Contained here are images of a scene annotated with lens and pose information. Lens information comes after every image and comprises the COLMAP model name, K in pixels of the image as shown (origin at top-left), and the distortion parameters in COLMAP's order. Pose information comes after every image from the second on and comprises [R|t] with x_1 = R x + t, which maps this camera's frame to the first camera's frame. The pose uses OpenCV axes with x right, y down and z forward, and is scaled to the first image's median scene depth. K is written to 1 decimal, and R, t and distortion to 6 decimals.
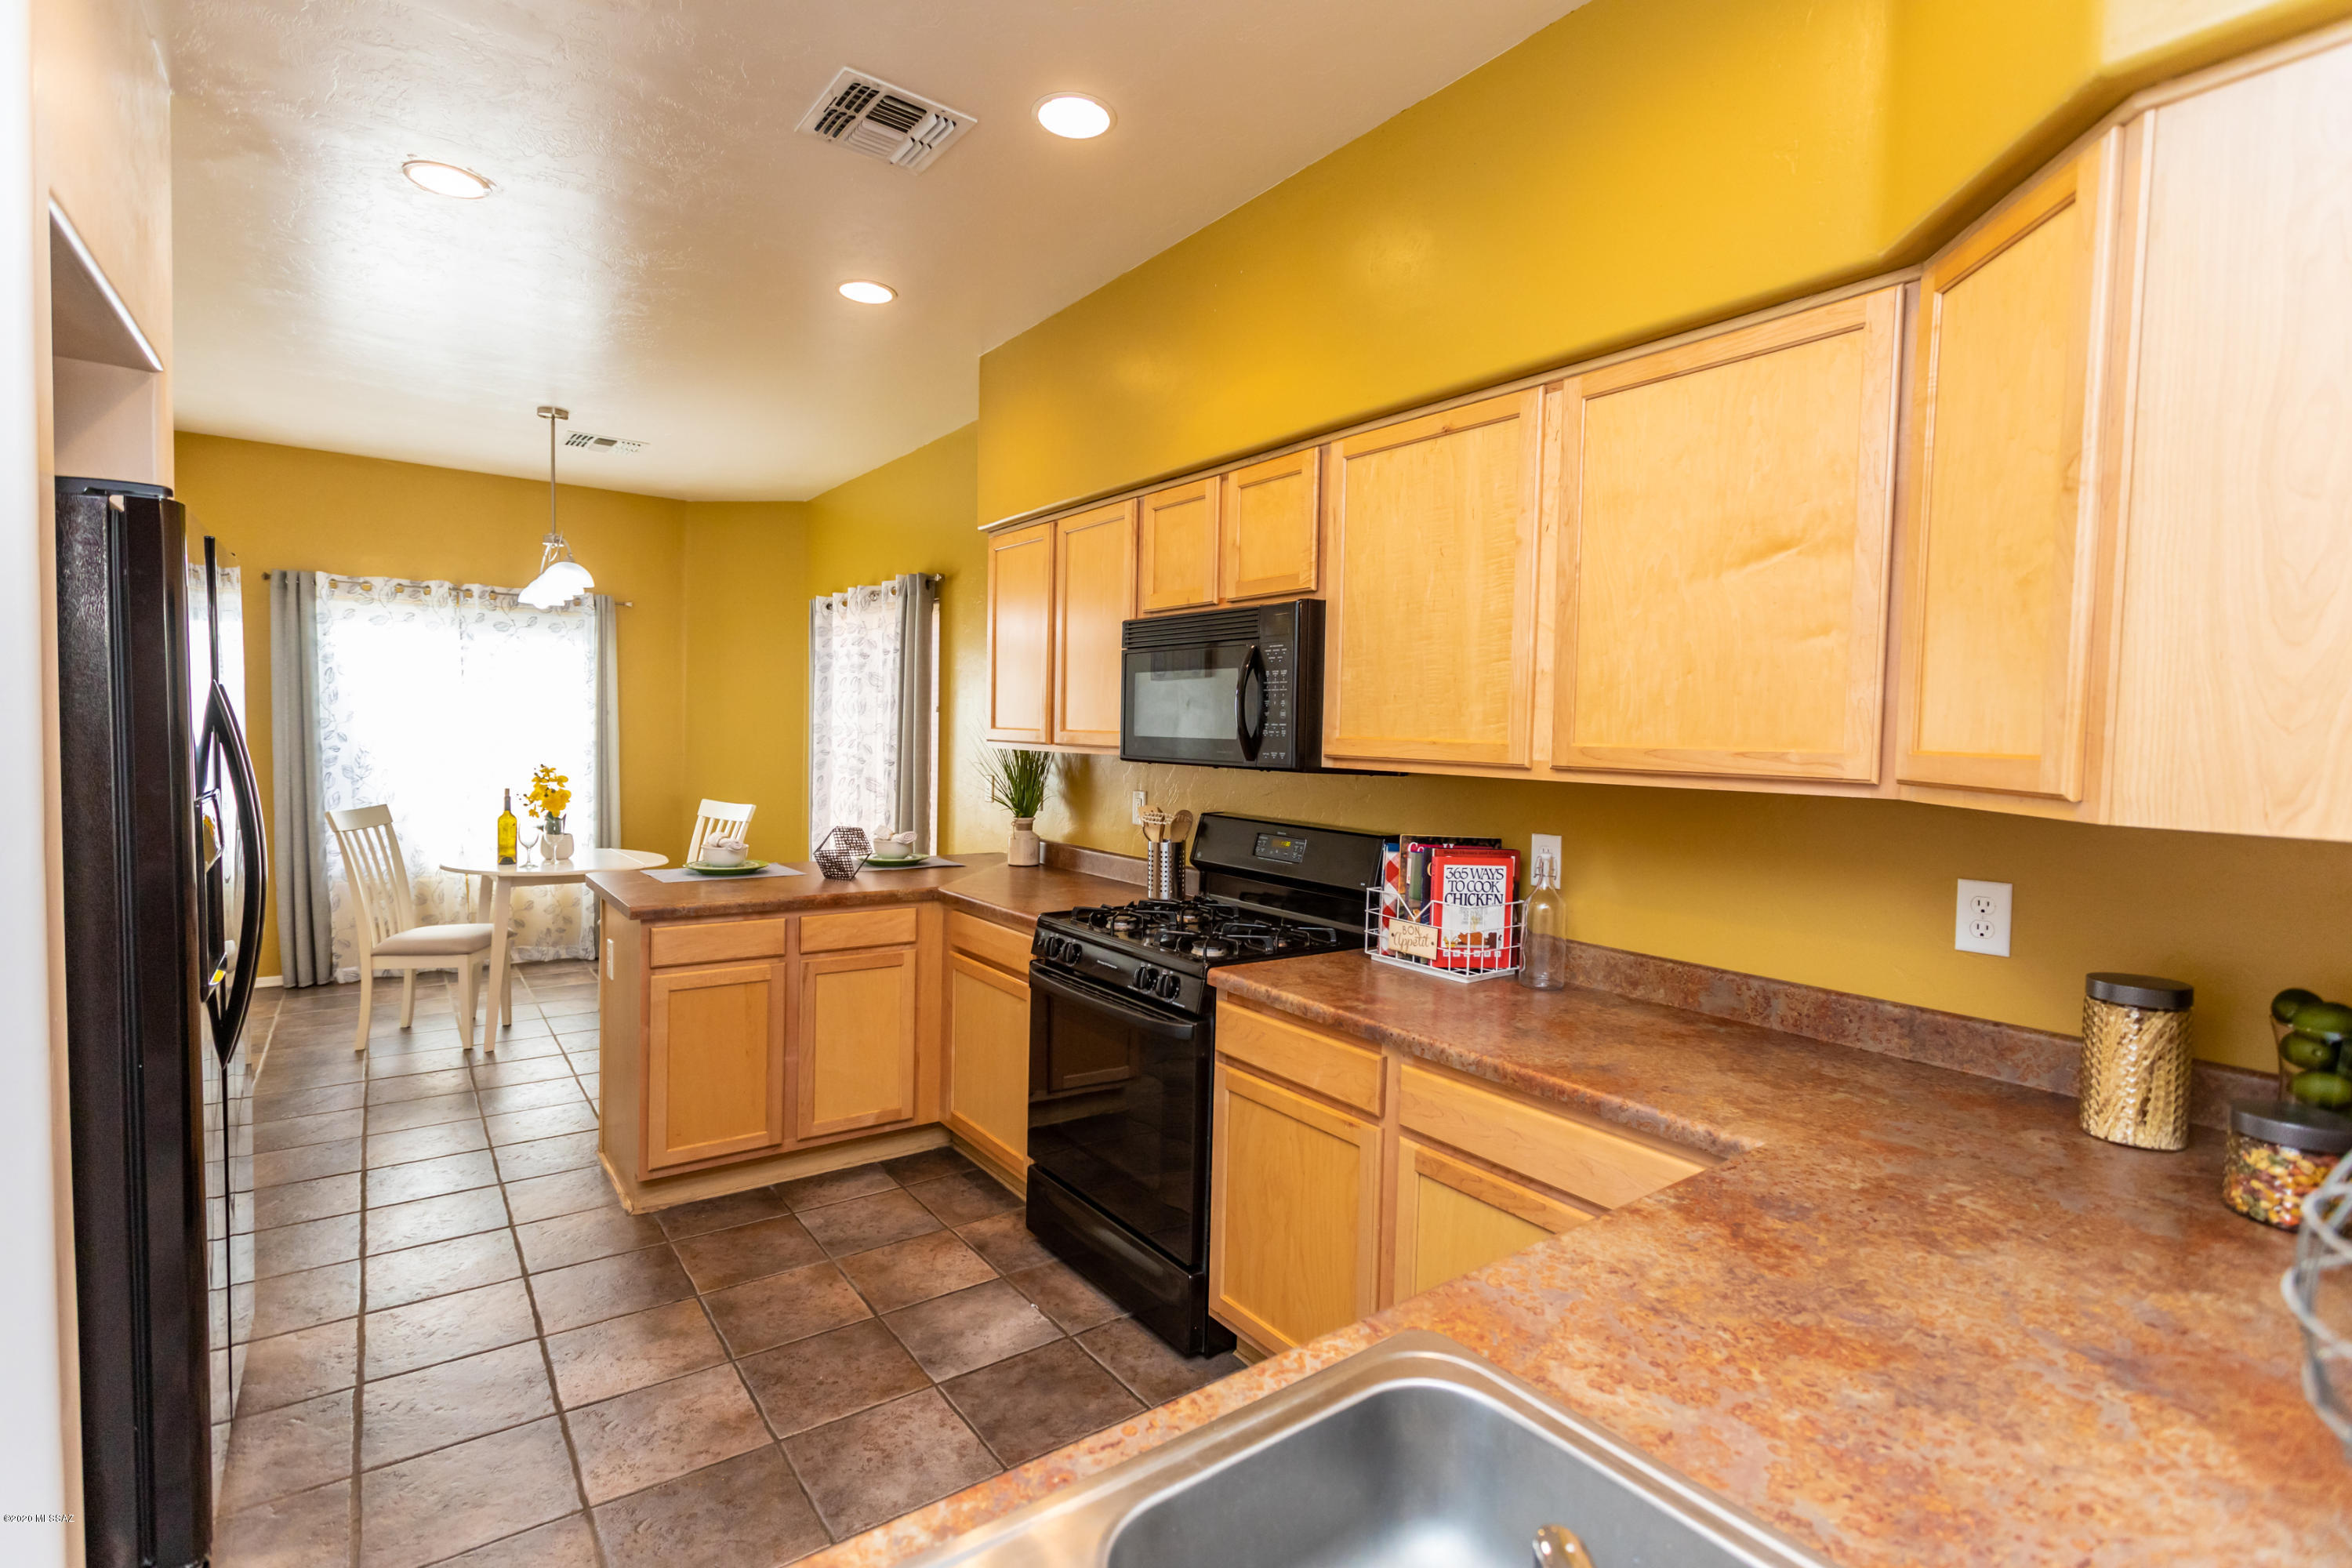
lens RADIAL K [[1094.3, 0, 1176.0], [0, 1094.3, 784.0], [0, 0, 1]] dist [0.000330, 0.000223]
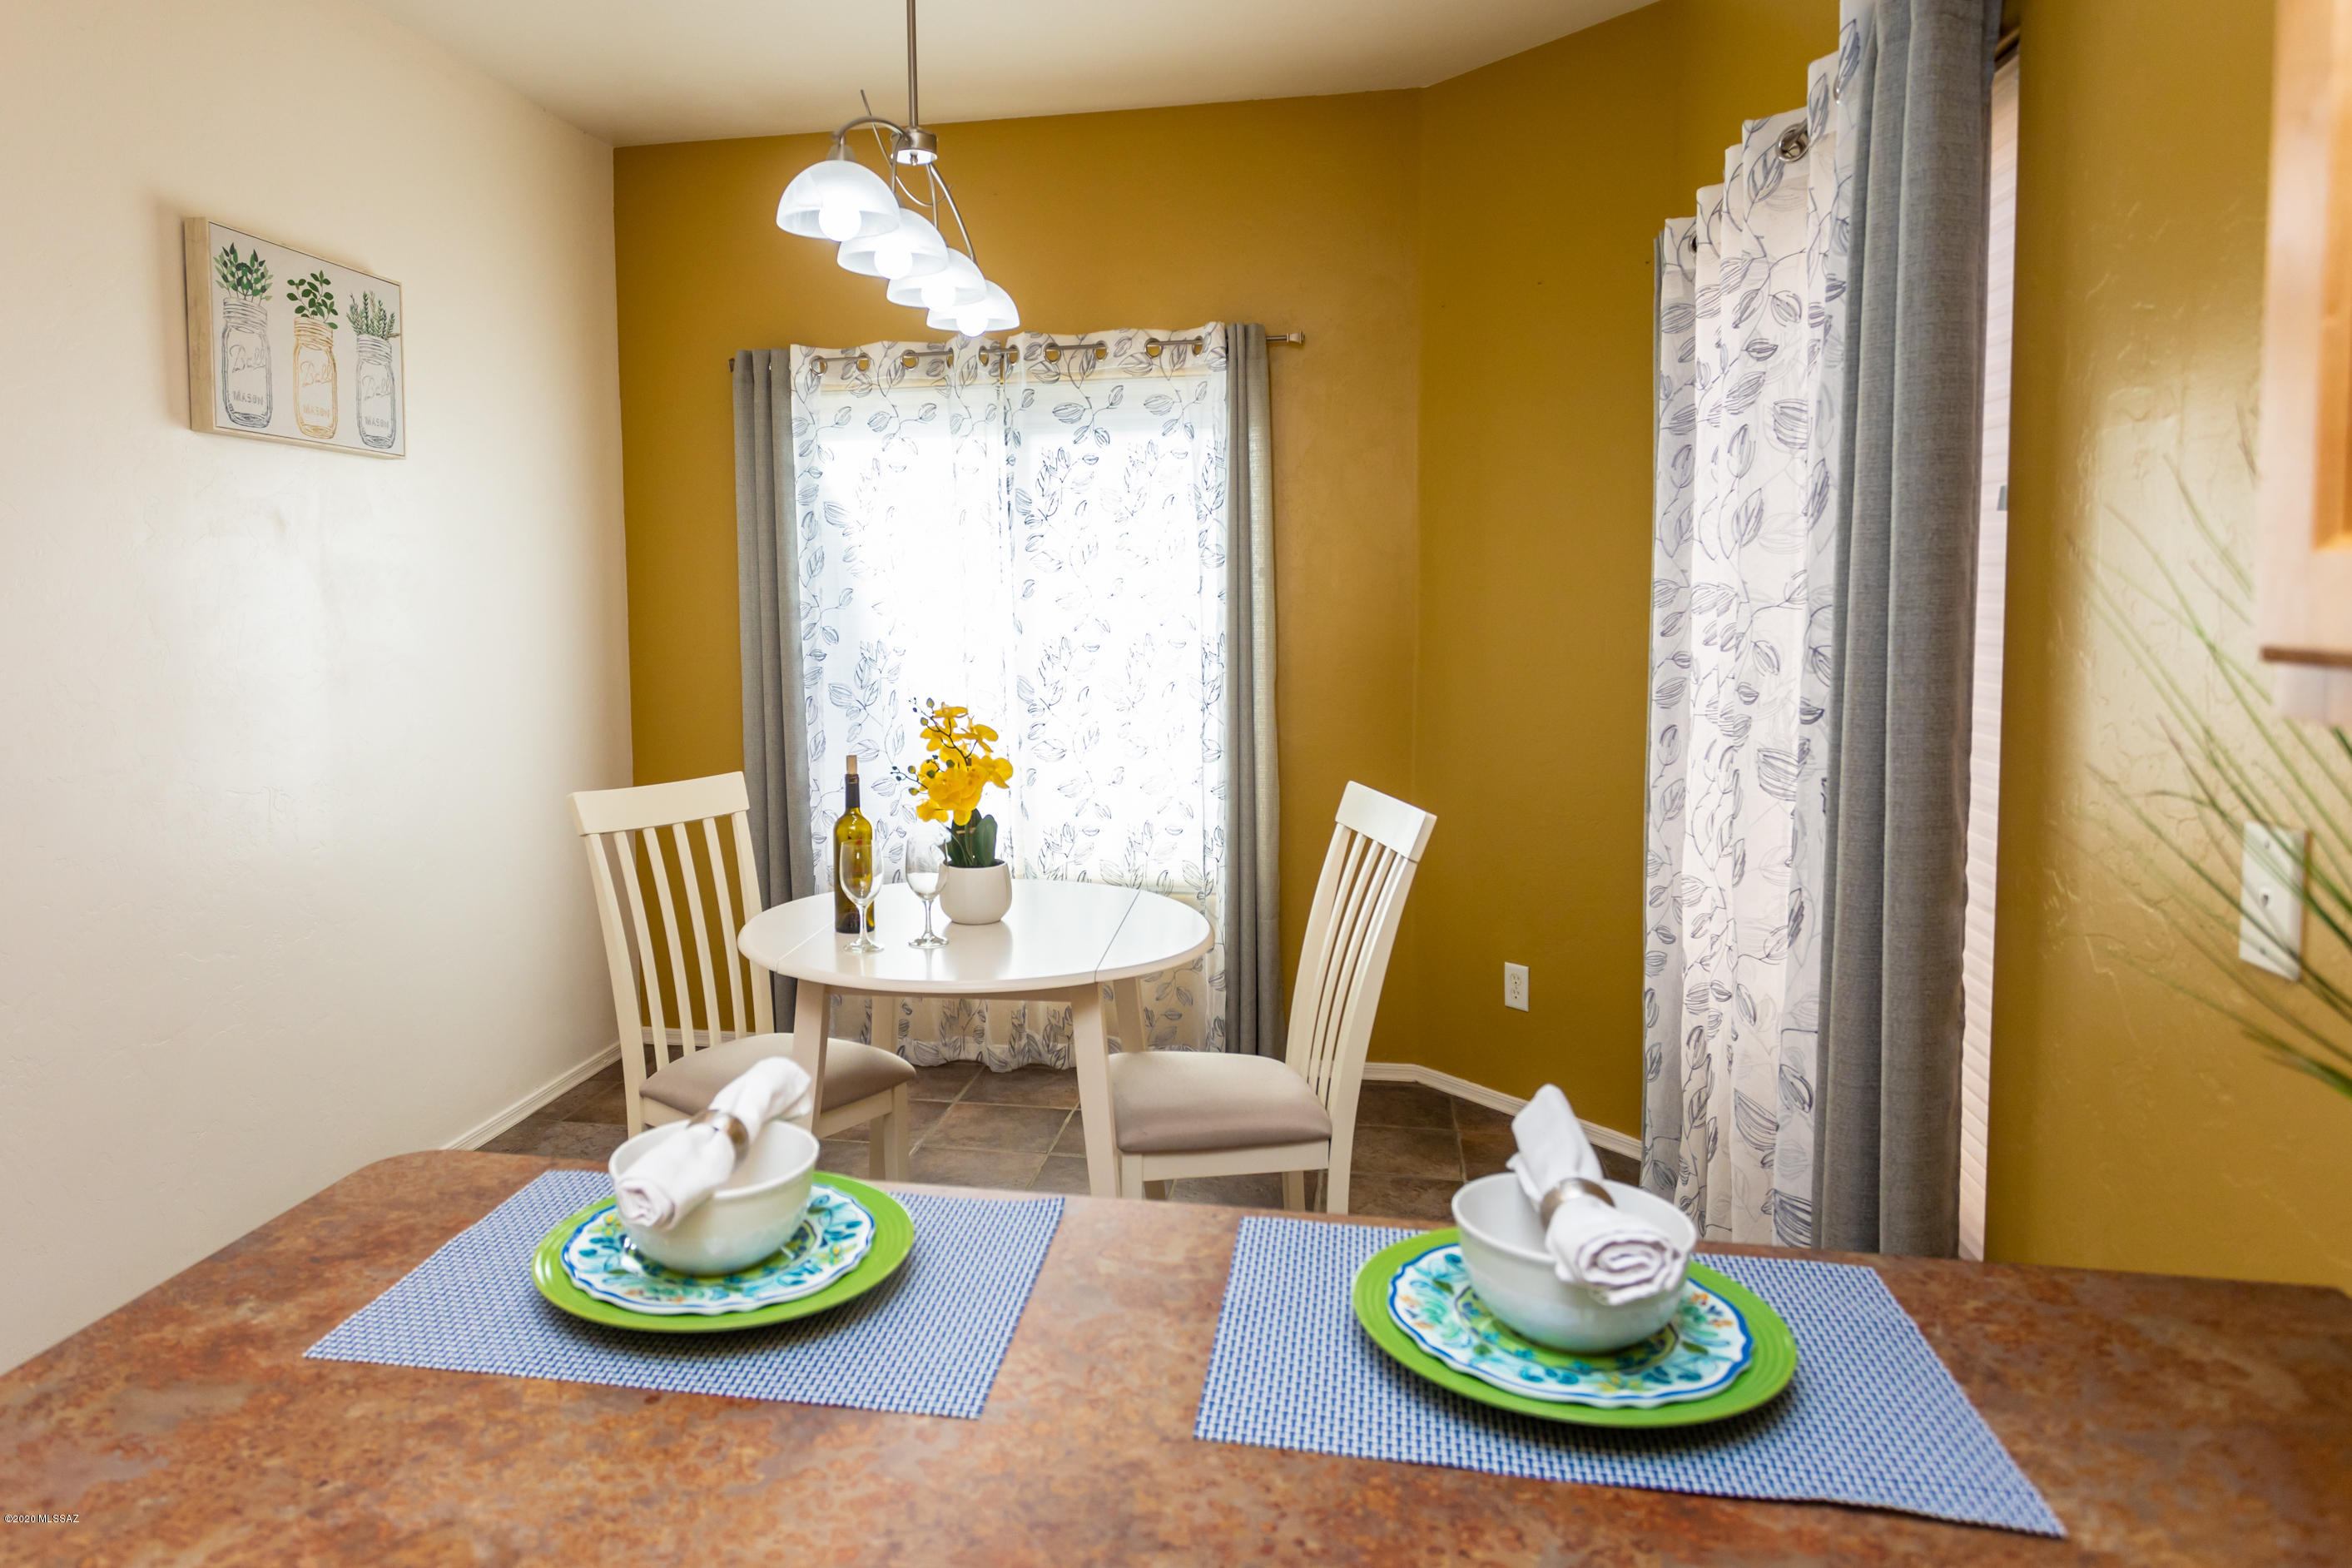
lens RADIAL K [[1430.5, 0, 1124.4], [0, 1430.5, 698.3], [0, 0, 1]] dist [-0.000177, -0.000180]
pose [[0.671909, 0.023622, -0.740257, -0.106273], [-0.010641, 0.999696, 0.022243, -0.027260], [0.740558, -0.007068, 0.671956, 0.600601]]
